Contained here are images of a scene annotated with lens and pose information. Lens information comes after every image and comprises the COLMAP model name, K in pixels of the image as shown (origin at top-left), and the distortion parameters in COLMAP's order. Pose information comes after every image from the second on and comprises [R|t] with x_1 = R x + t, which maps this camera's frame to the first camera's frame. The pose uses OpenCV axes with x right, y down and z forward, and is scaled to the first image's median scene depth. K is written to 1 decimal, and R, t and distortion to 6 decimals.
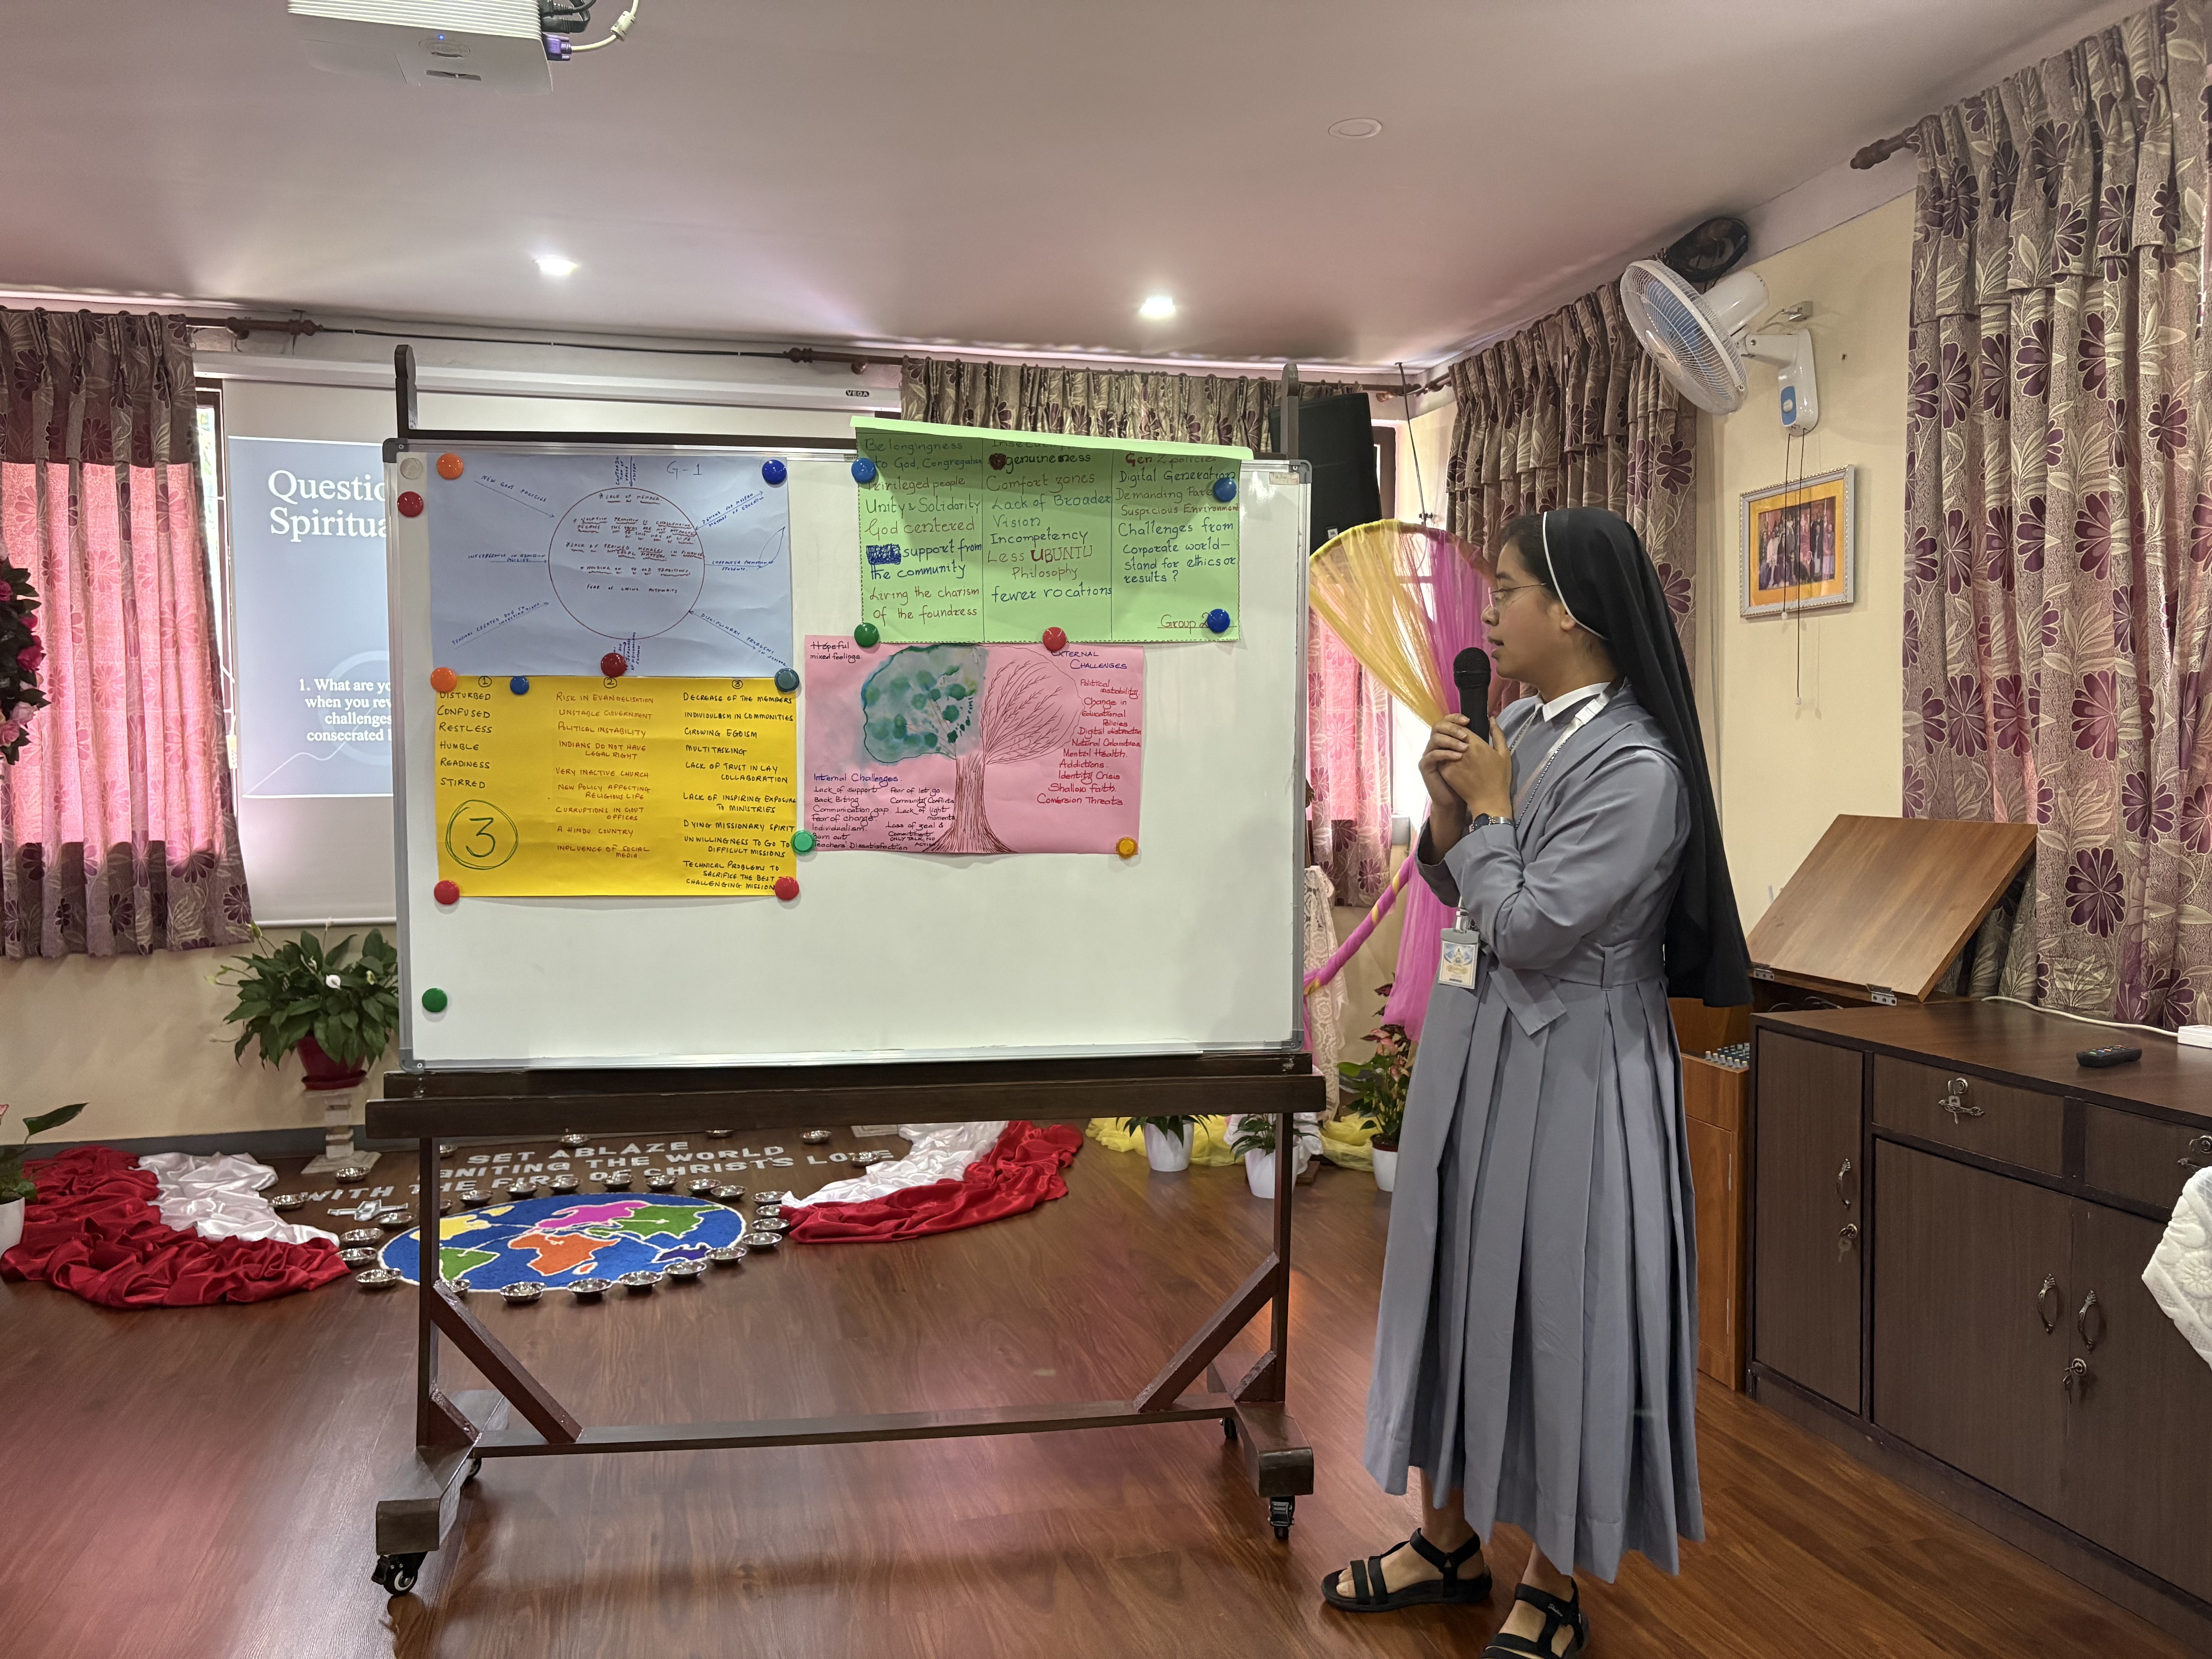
lens RADIAL K [[1676.9, 0, 1111.0], [0, 1676.9, 838.2], [0, 0, 1]] dist [0.065406, -0.068580]
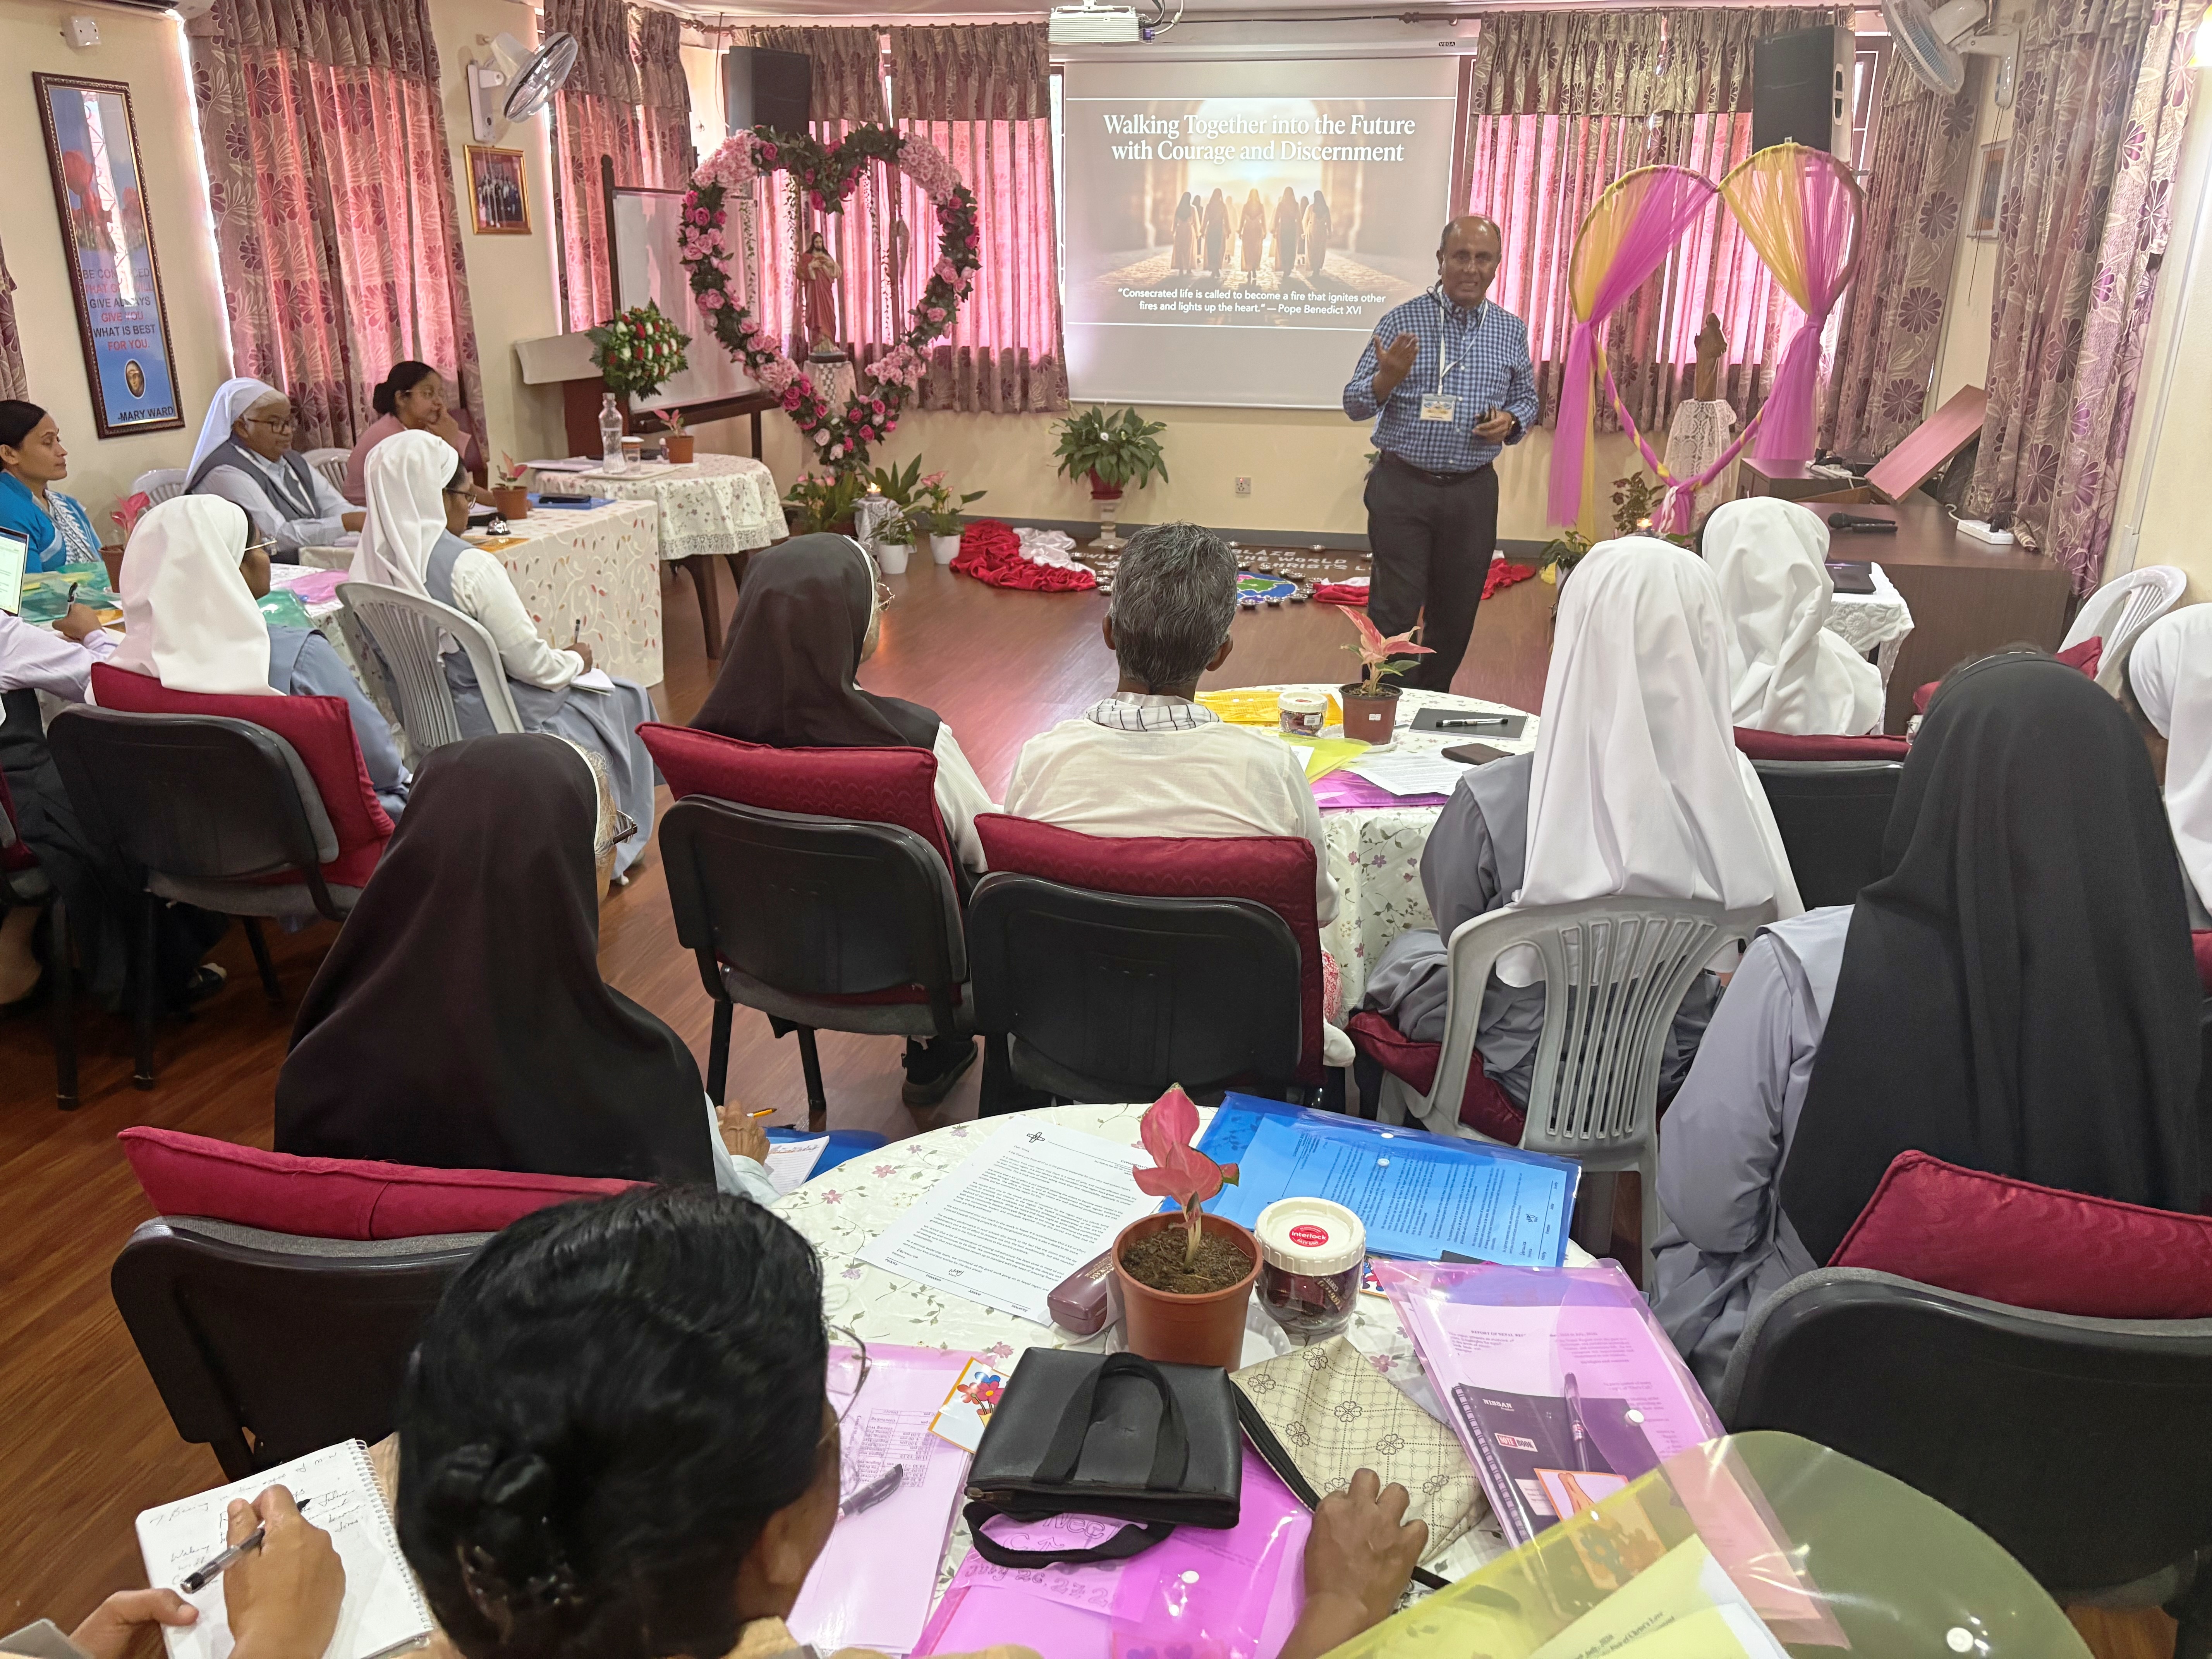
lens RADIAL K [[1701.8, 0, 1113.8], [0, 1701.8, 828.8], [0, 0, 1]] dist [0.028912, 0.002615]
pose [[0.883567, 0.168223, -0.437047, 0.446563], [-0.038042, 0.955953, 0.291046, -0.047351], [0.466757, -0.240532, 0.851048, -0.689187]]
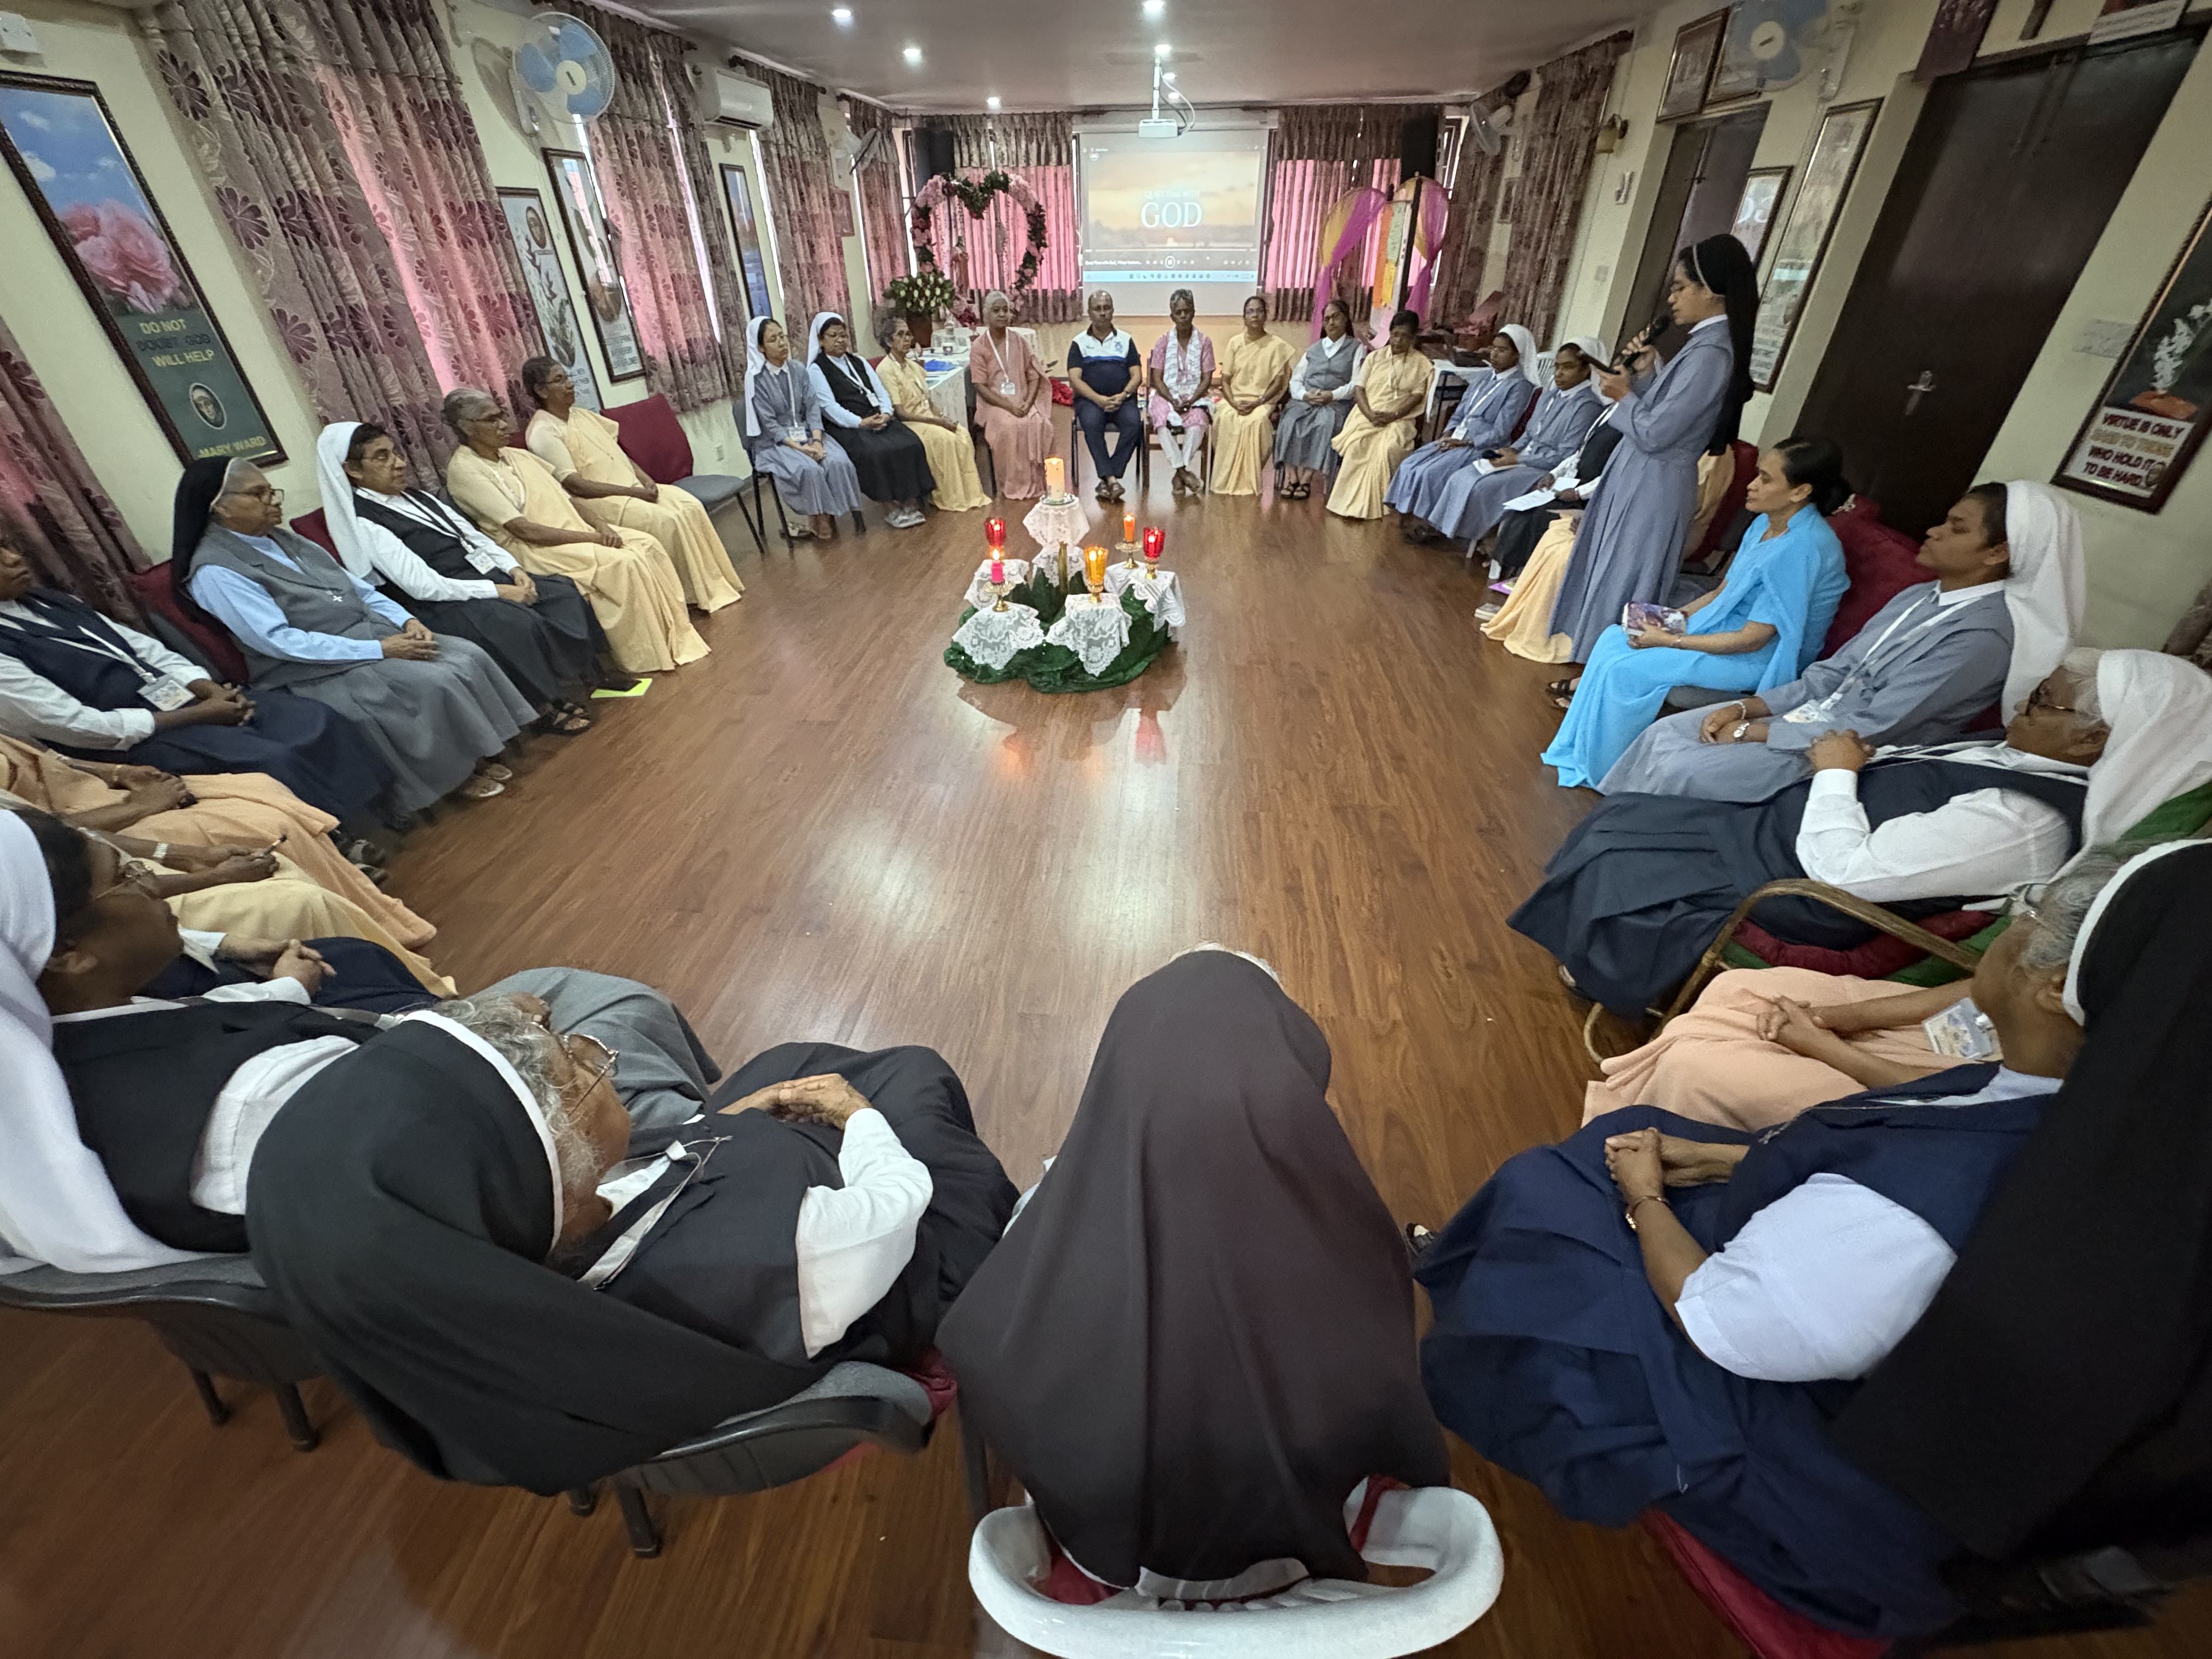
lens RADIAL K [[882.3, 0, 1106.0], [0, 882.3, 829.5], [0, 0, 1]] dist [0.000896, 0.000016]
pose [[0.938384, 0.193515, -0.286335, 0.372570], [-0.010743, 0.844461, 0.535509, -0.040750], [0.345428, -0.499437, 0.794508, -1.307223]]
